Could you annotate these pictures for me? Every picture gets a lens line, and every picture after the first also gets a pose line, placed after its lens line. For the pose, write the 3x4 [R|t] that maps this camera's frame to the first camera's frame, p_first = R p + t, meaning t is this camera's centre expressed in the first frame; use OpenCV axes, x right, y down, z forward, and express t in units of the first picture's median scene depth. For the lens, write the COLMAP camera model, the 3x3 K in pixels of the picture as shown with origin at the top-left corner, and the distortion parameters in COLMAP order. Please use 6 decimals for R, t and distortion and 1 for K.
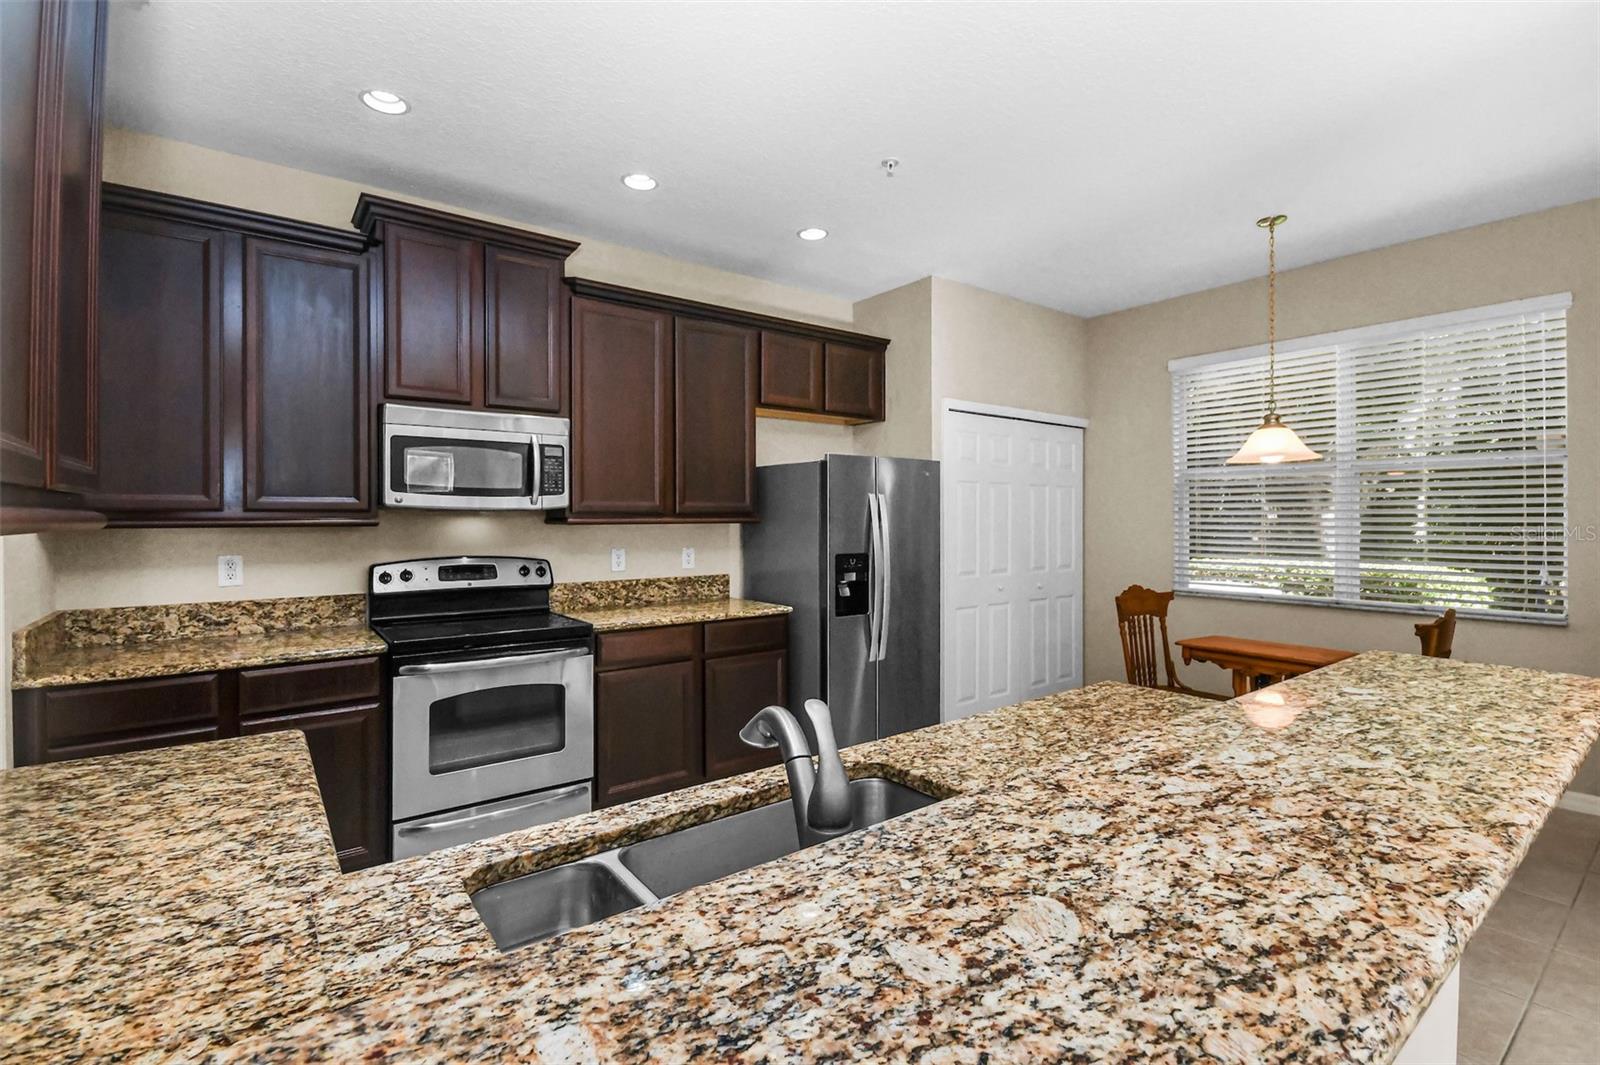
lens RADIAL K [[743.4, 0, 804.0], [0, 743.4, 518.5], [0, 0, 1]] dist [0.000169, -0.005670]
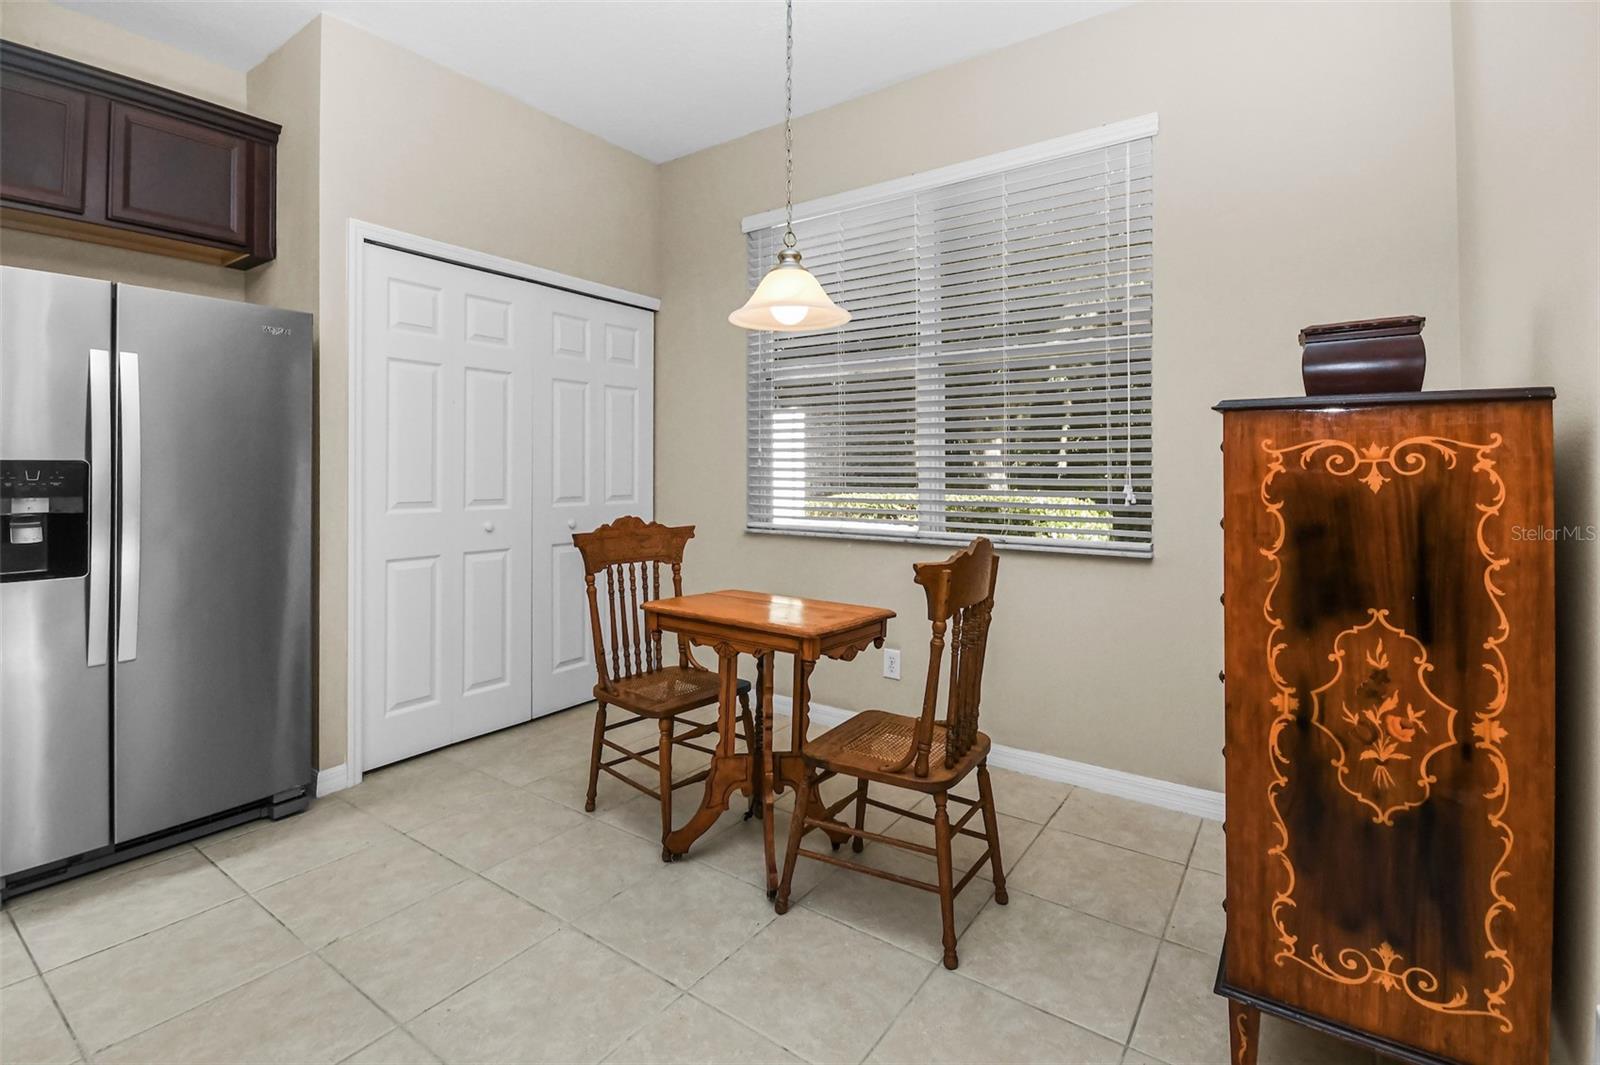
lens RADIAL K [[743.4, 0, 809.3], [0, 743.4, 466.6], [0, 0, 1]] dist [0.000169, -0.005670]
pose [[0.953106, 0.006232, 0.302571, 0.438737], [-0.004506, 0.999969, -0.006403, 0.053806], [-0.302602, 0.004739, 0.953105, 0.358967]]
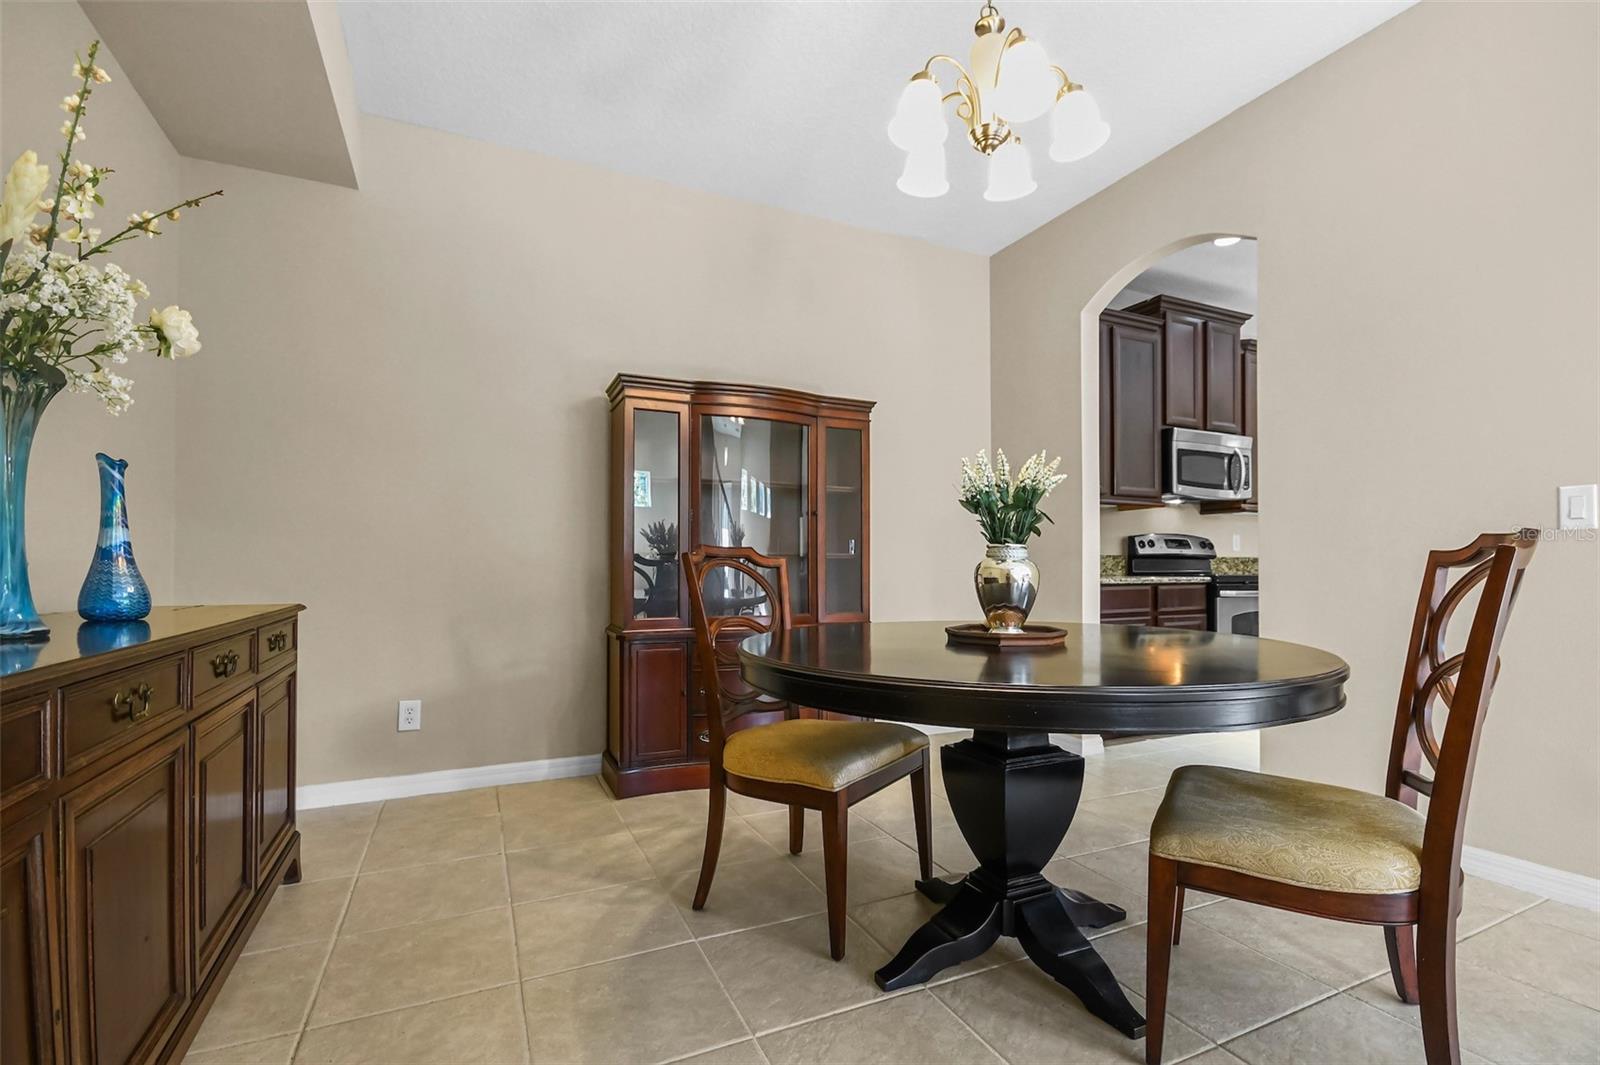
lens RADIAL K [[740.7, 0, 836.9], [0, 740.7, 569.2], [0, 0, 1]] dist [0.005740, -0.002569]
pose [[0.981169, 0.005009, -0.193088, -0.752932], [-0.004793, 0.999987, 0.001590, 0.112071], [0.193094, -0.000634, 0.981180, -0.518003]]
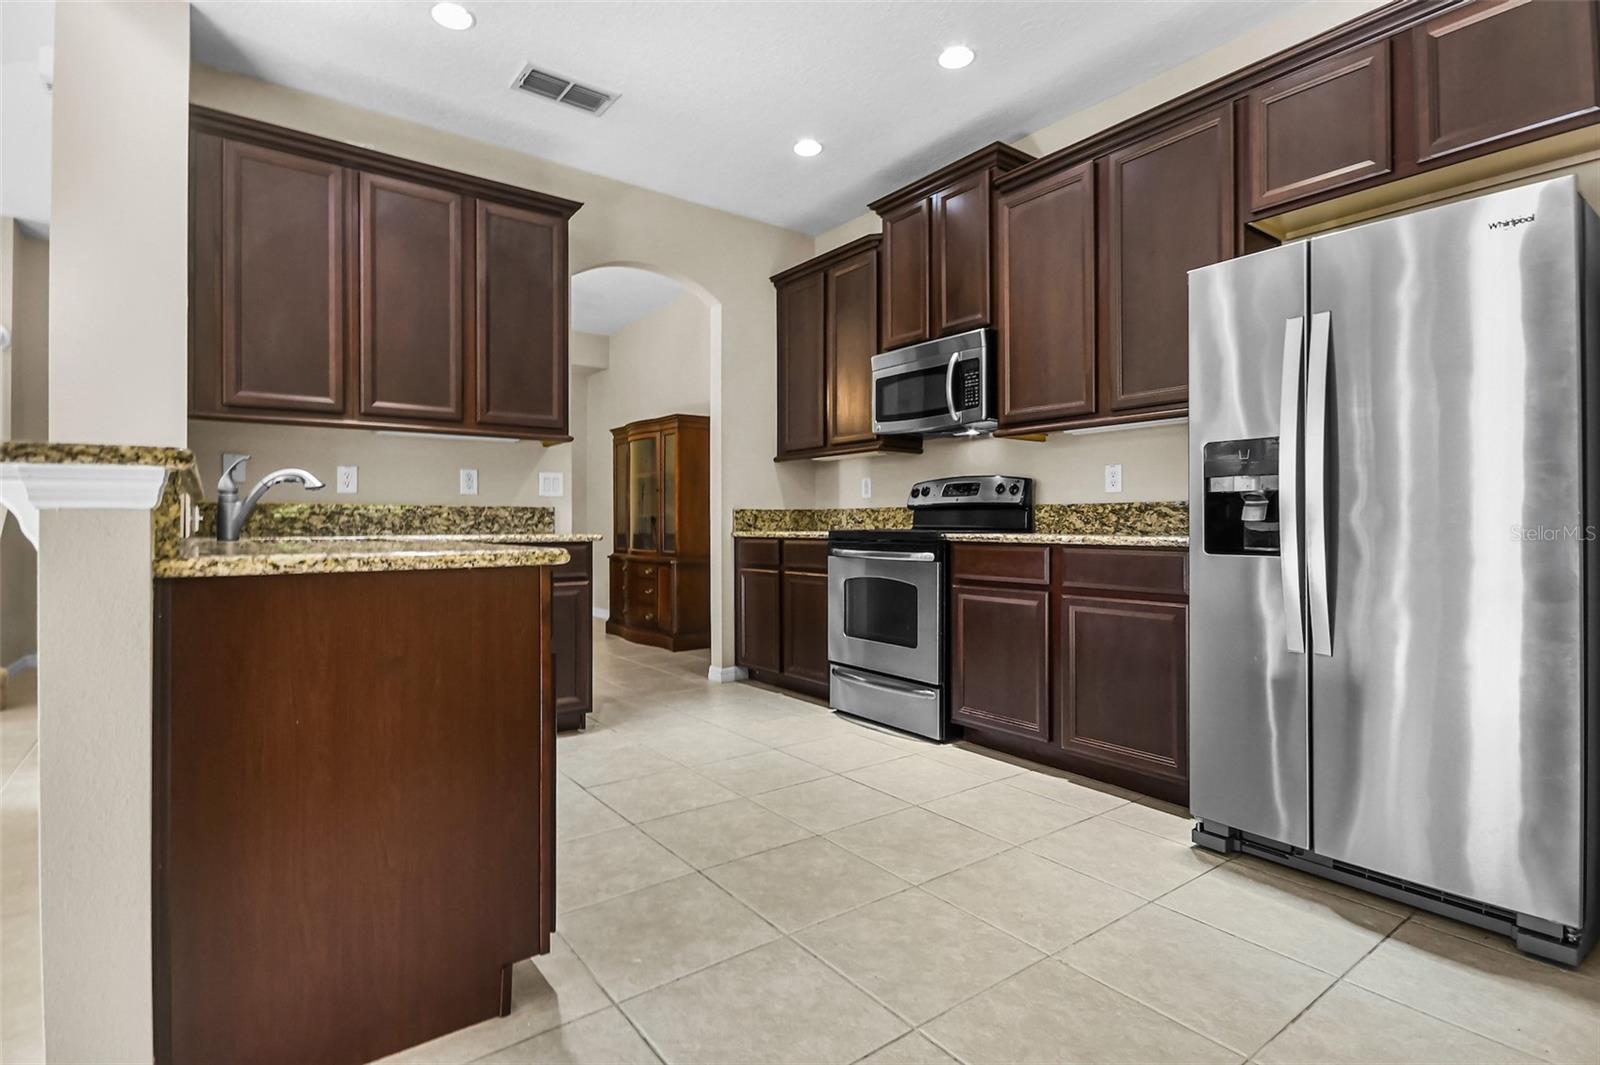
lens RADIAL K [[785.5, 0, 803.7], [0, 785.5, 521.2], [0, 0, 1]] dist [-0.002058, 0.005386]
pose [[-0.011265, -0.000208, -0.999937, 0.660175], [-0.000161, 1.000000, -0.000207, 0.109079], [0.999937, 0.000158, -0.011265, 0.707870]]
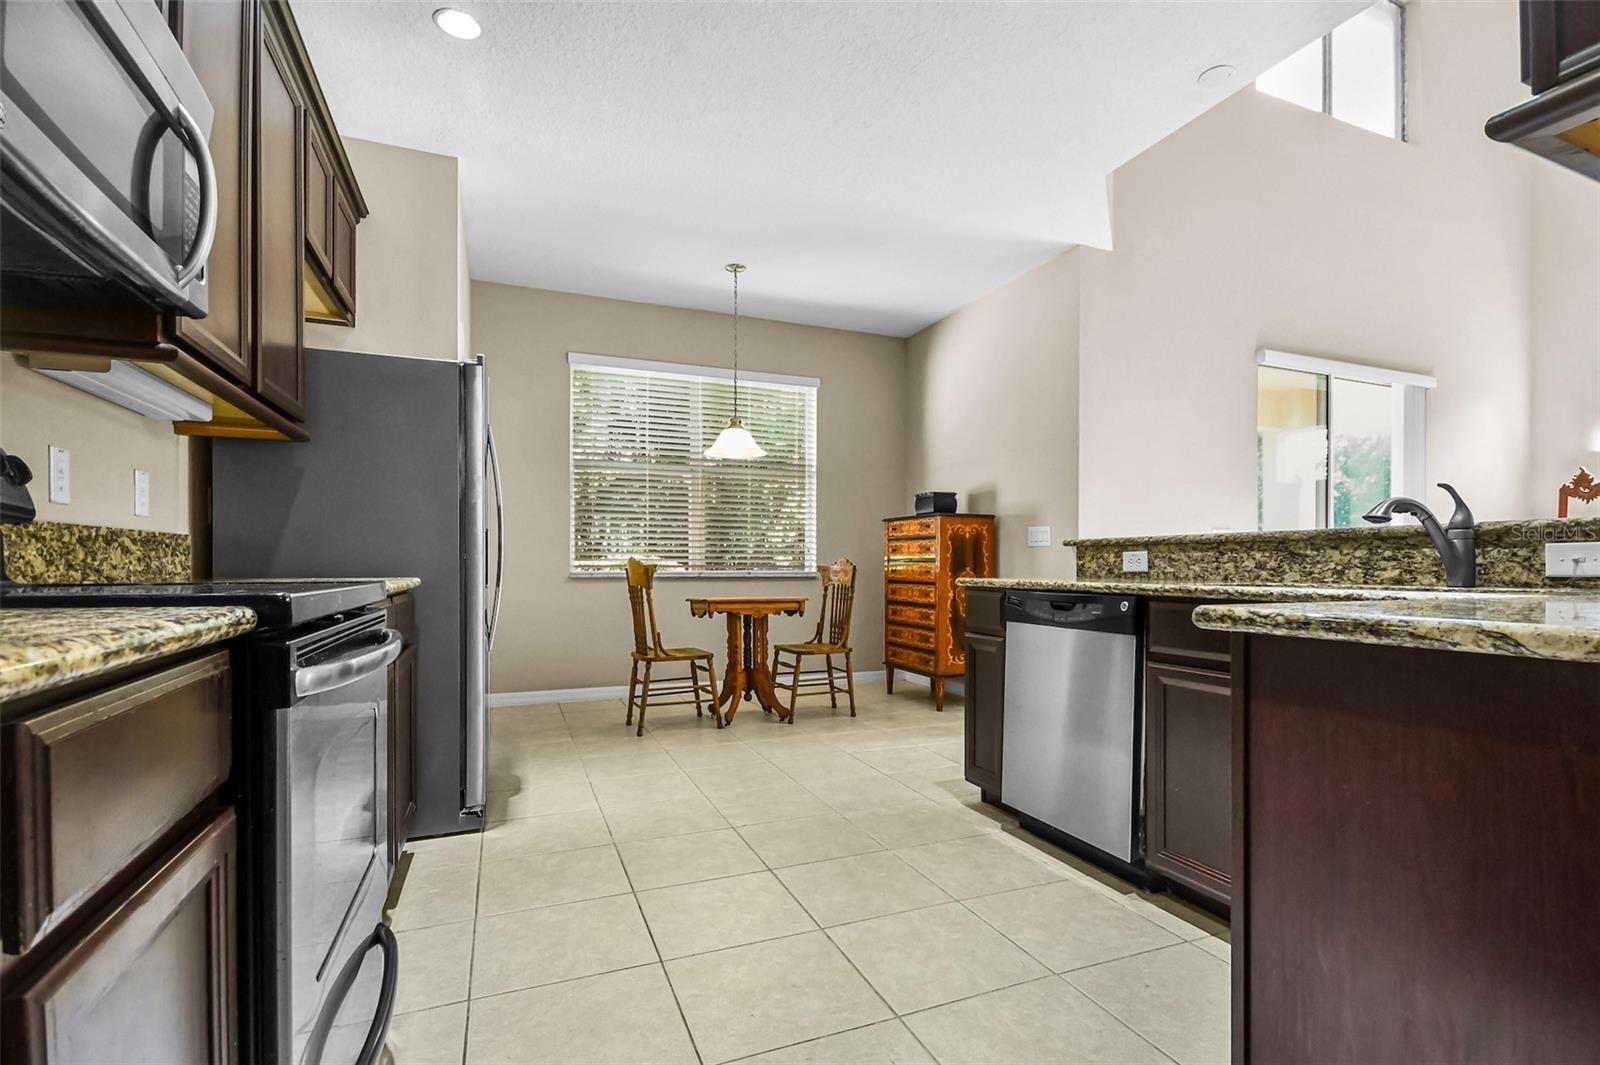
lens RADIAL K [[740.7, 0, 806.5], [0, 740.7, 575.1], [0, 0, 1]] dist [0.005740, -0.002569]
pose [[0.266234, -0.010223, 0.963854, -0.565392], [-0.001793, 0.999937, 0.011101, 0.112078], [-0.963907, -0.004683, 0.266199, 0.519773]]
